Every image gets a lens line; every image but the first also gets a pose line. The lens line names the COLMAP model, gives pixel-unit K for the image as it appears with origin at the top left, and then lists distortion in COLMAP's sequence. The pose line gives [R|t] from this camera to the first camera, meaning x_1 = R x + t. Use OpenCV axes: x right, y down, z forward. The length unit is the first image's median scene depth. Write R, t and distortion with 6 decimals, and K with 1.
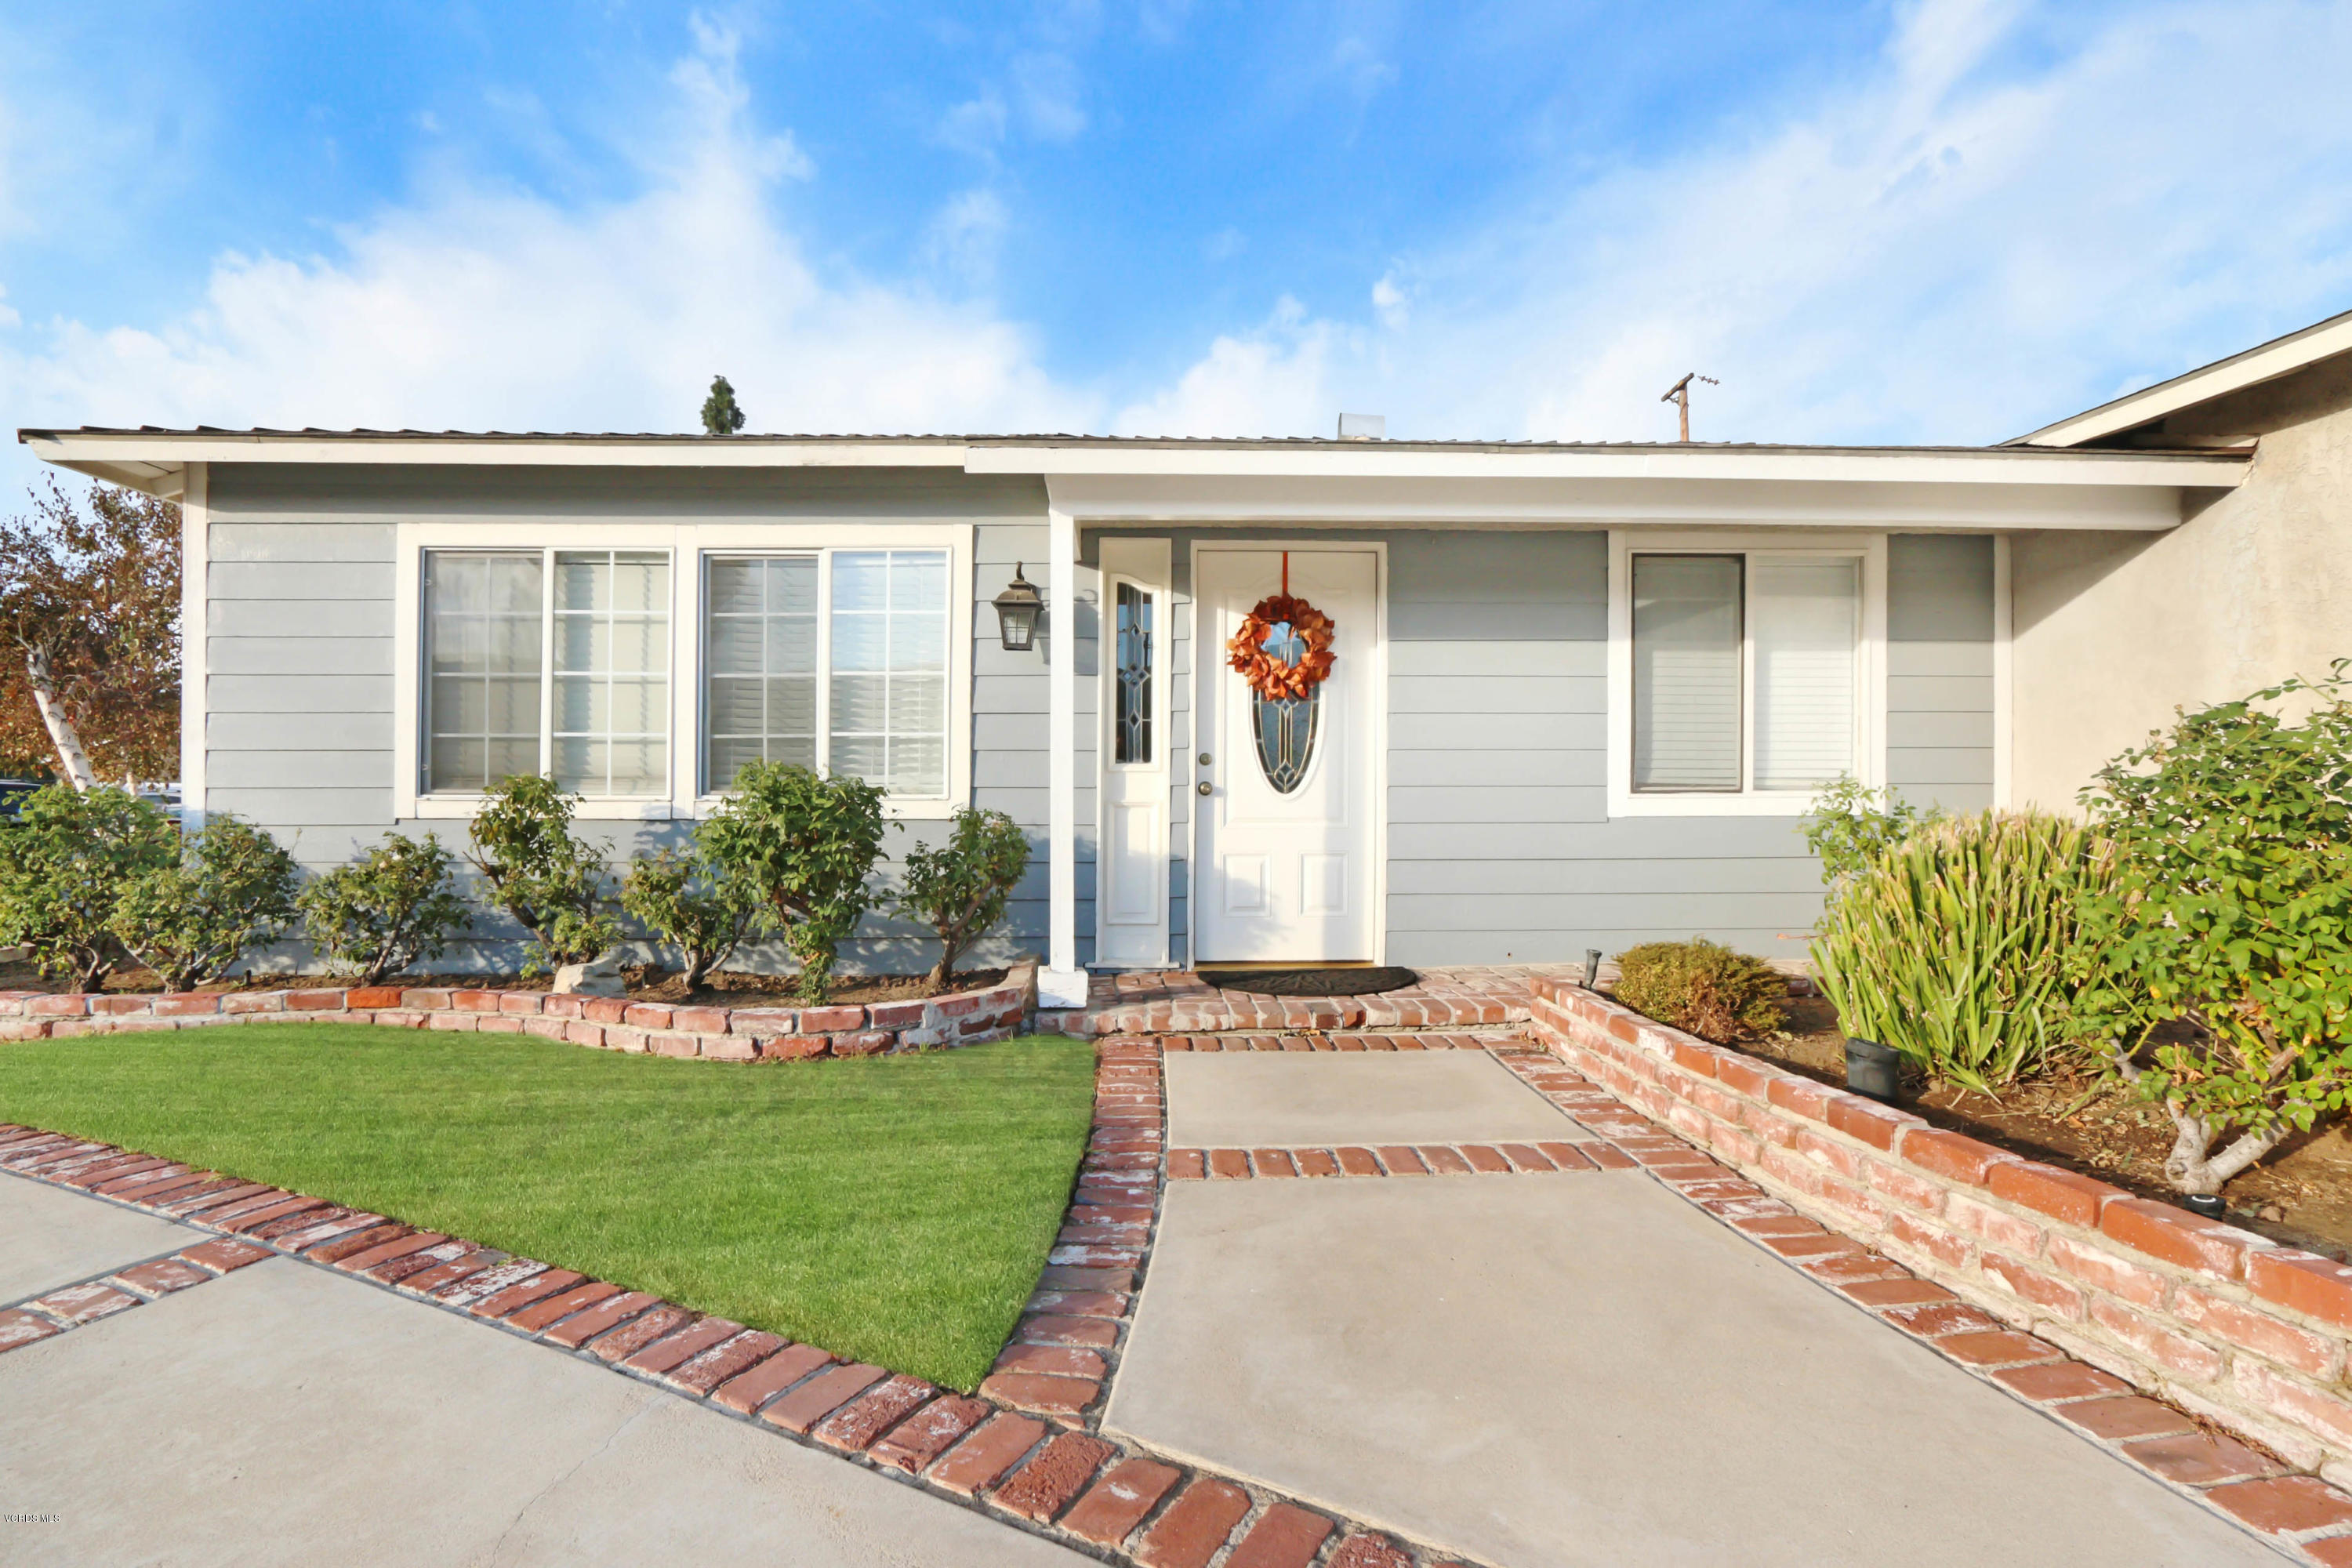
lens RADIAL K [[1087.6, 0, 1148.0], [0, 1087.6, 807.3], [0, 0, 1]] dist [-0.022641, 0.003806]
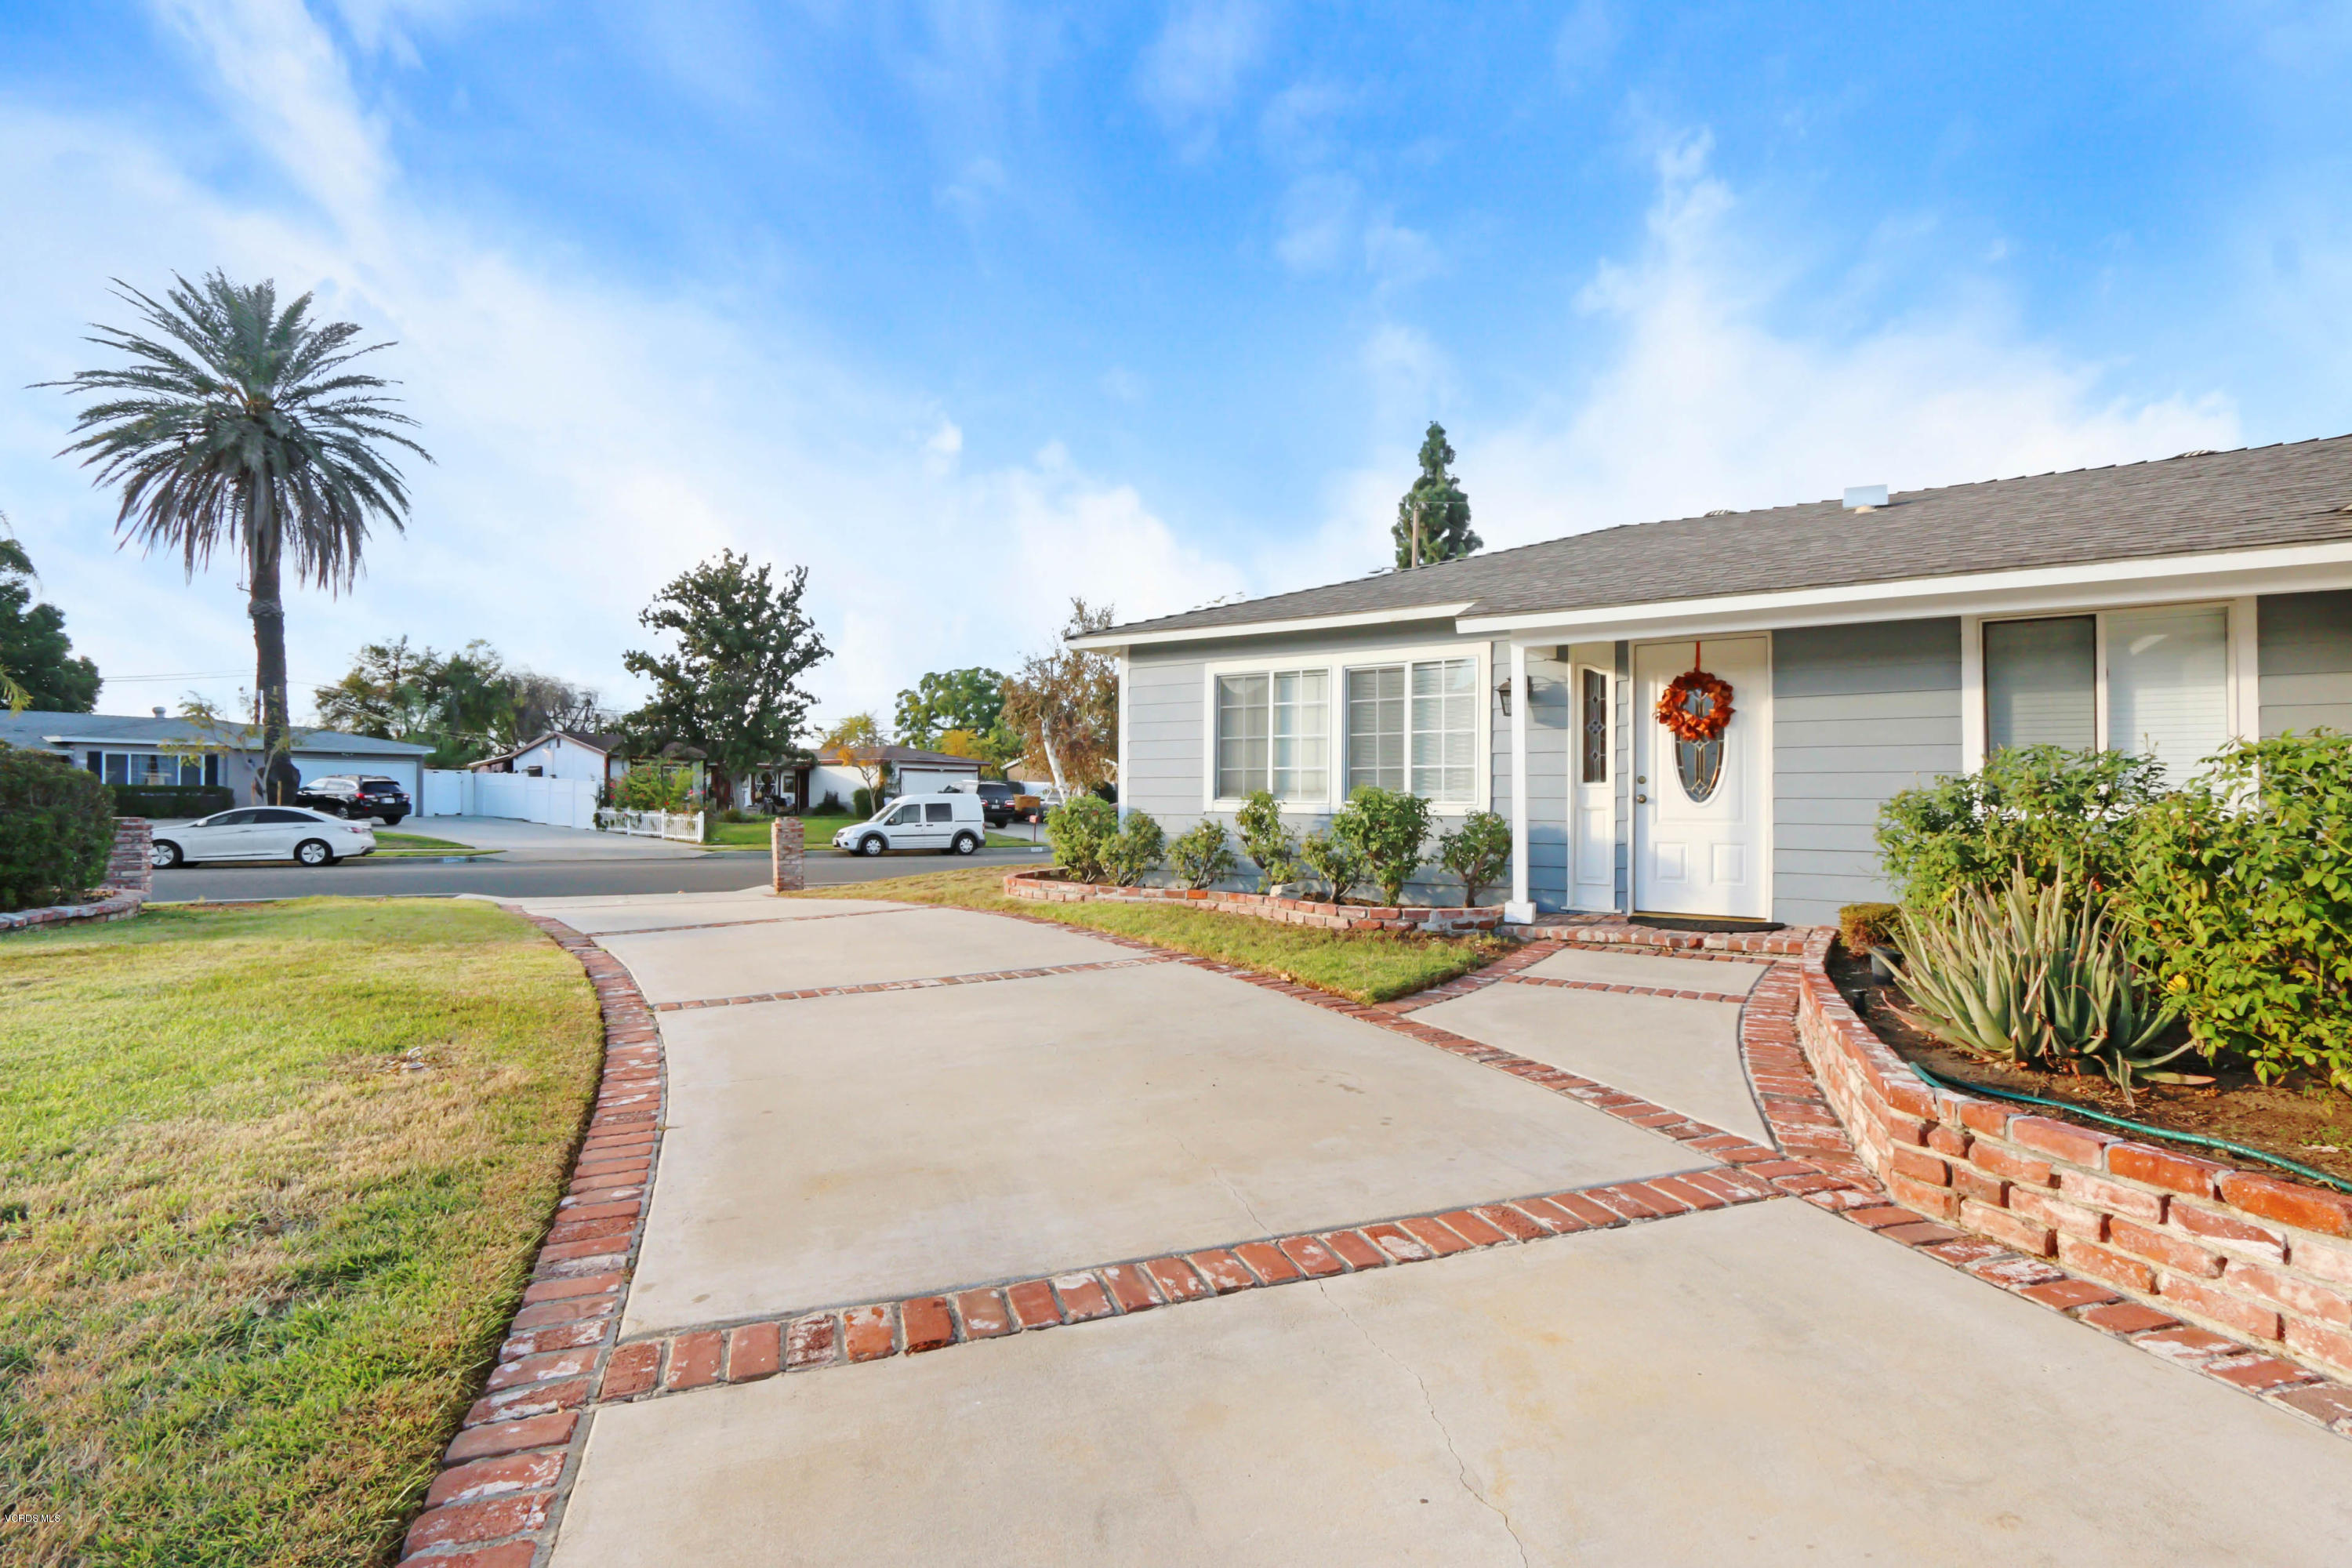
lens RADIAL K [[1087.6, 0, 1153.4], [0, 1087.6, 786.9], [0, 0, 1]] dist [-0.022641, 0.003806]
pose [[0.798507, -0.000740, -0.601985, 0.436729], [-0.006246, 0.999935, -0.009515, -0.015598], [0.601953, 0.011358, 0.798451, -0.662759]]
